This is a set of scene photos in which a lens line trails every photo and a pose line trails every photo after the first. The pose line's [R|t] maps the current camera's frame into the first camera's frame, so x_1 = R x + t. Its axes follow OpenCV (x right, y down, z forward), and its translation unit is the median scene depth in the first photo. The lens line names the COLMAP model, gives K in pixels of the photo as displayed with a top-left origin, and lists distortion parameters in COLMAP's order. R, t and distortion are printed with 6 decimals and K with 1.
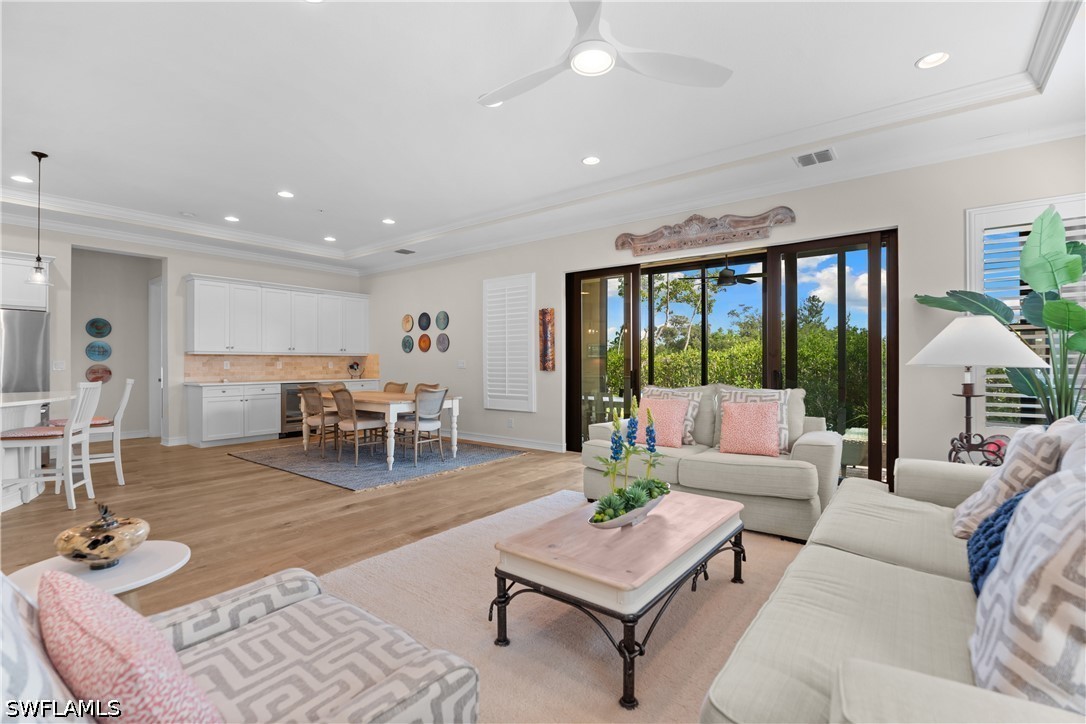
lens RADIAL K [[489.0, 0, 536.5], [0, 489.0, 362.3], [0, 0, 1]] dist [-0.001422, -0.000417]
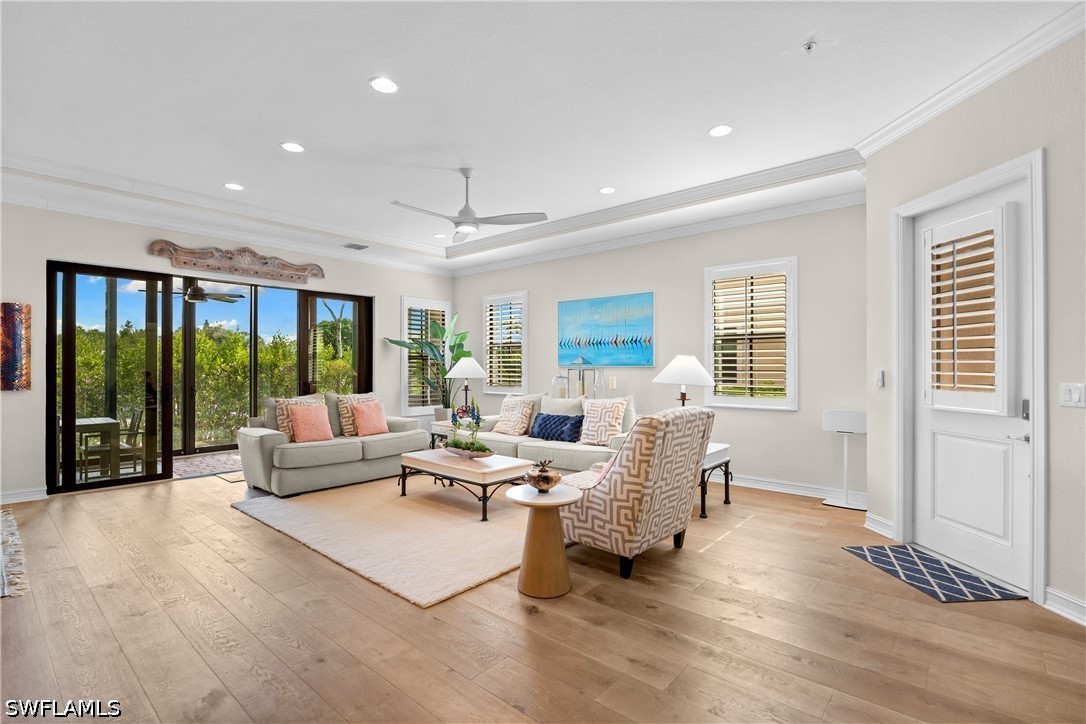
lens RADIAL K [[503.5, 0, 537.3], [0, 503.5, 365.6], [0, 0, 1]] dist [-0.010019, -0.000813]
pose [[0.052440, 0.003246, 0.998619, -0.699434], [0.000501, 0.999995, -0.003277, -0.017915], [-0.998624, 0.000672, 0.052438, 0.223313]]
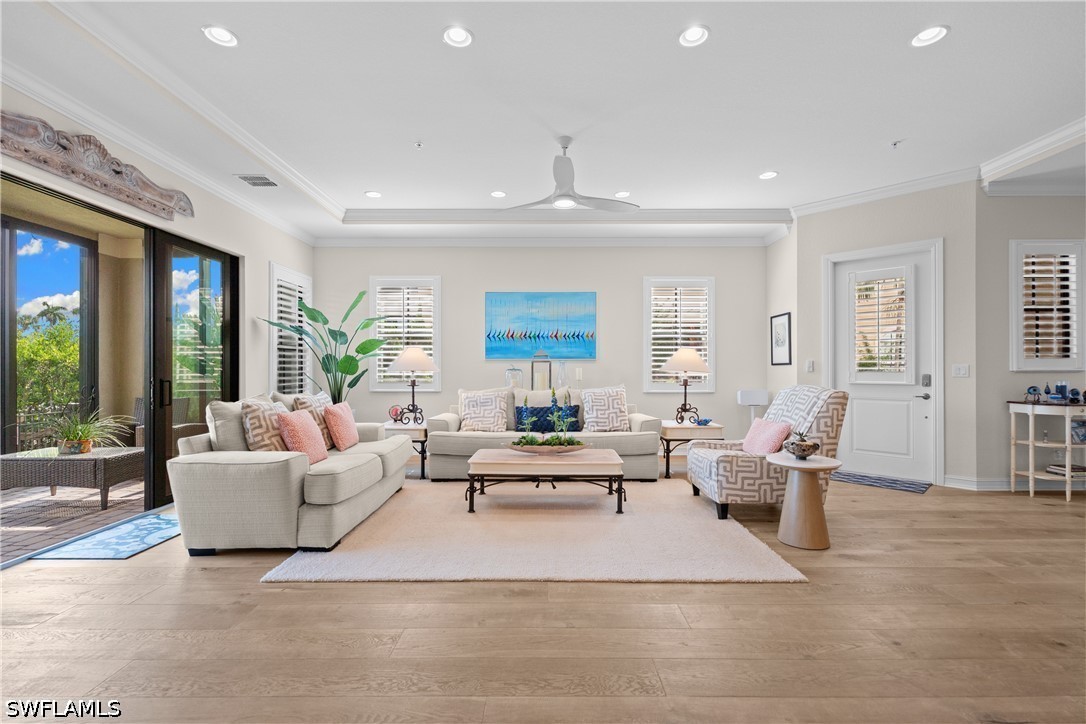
lens RADIAL K [[489.0, 0, 541.1], [0, 489.0, 367.0], [0, 0, 1]] dist [-0.001422, -0.000417]
pose [[-0.617332, 0.004901, 0.786687, -0.461965], [0.001684, 0.999987, -0.004908, 0.002509], [-0.786701, -0.001705, -0.617332, 0.801866]]
